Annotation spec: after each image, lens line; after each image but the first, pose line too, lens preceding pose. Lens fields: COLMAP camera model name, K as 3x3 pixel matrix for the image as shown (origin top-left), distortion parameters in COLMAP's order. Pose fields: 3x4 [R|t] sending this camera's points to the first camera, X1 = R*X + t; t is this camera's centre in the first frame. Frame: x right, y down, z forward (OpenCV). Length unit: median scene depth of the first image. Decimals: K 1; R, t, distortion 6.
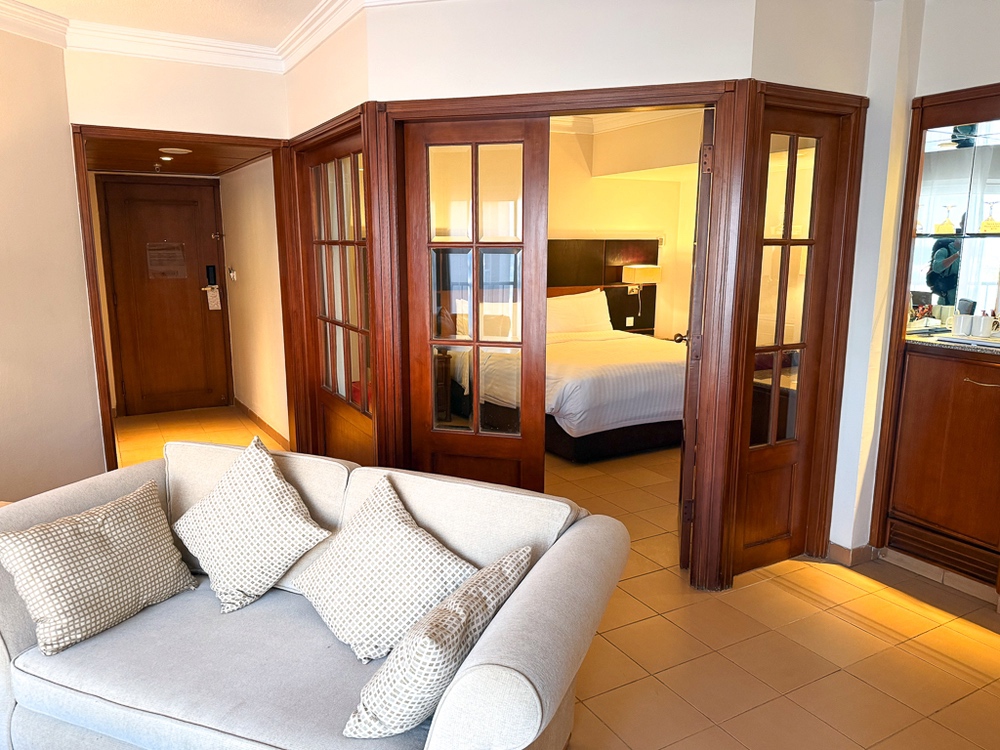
lens RADIAL K [[701.3, 0, 500.7], [0, 701.3, 377.7], [0, 0, 1]] dist [0.047734, -0.058810]
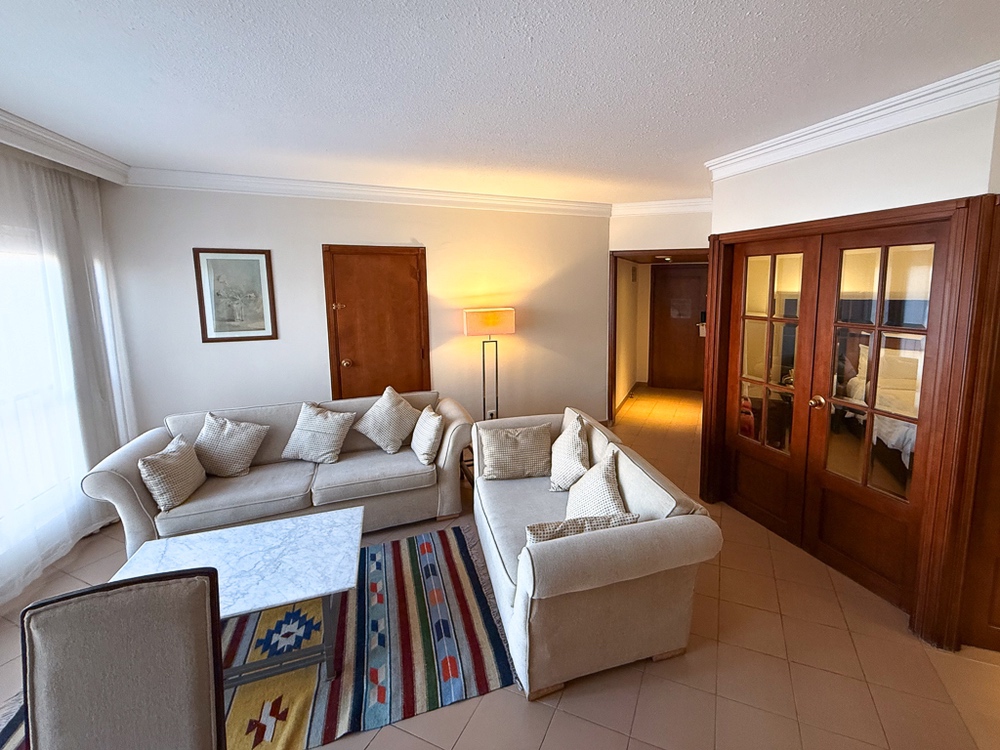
lens RADIAL K [[425.9, 0, 553.8], [0, 425.9, 338.1], [0, 0, 1]] dist [0.000775, 0.000198]
pose [[0.645743, 0.089497, -0.758292, 0.375666], [-0.140177, 0.990123, -0.002512, -0.087281], [0.750578, 0.107917, 0.651911, 0.067919]]
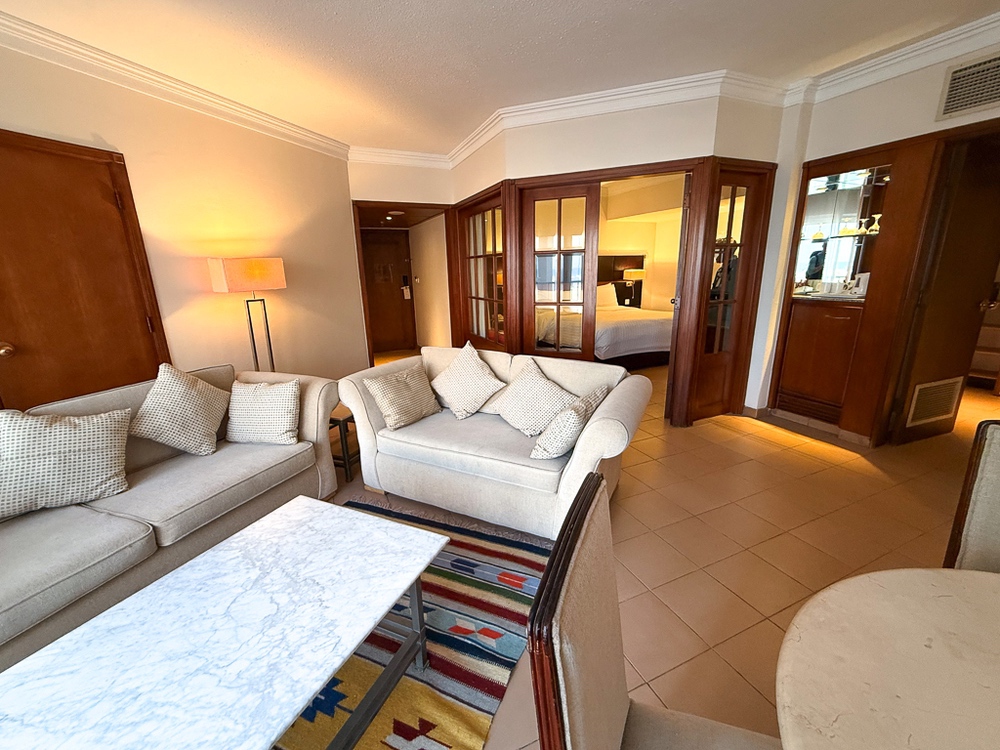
lens RADIAL K [[391.8, 0, 501.7], [0, 391.8, 372.3], [0, 0, 1]] dist [-0.001355, -0.000351]
pose [[0.994888, -0.000499, -0.100983, -0.089166], [0.007809, 0.997374, 0.072001, 0.065178], [0.100682, -0.072421, 0.992279, -0.119102]]
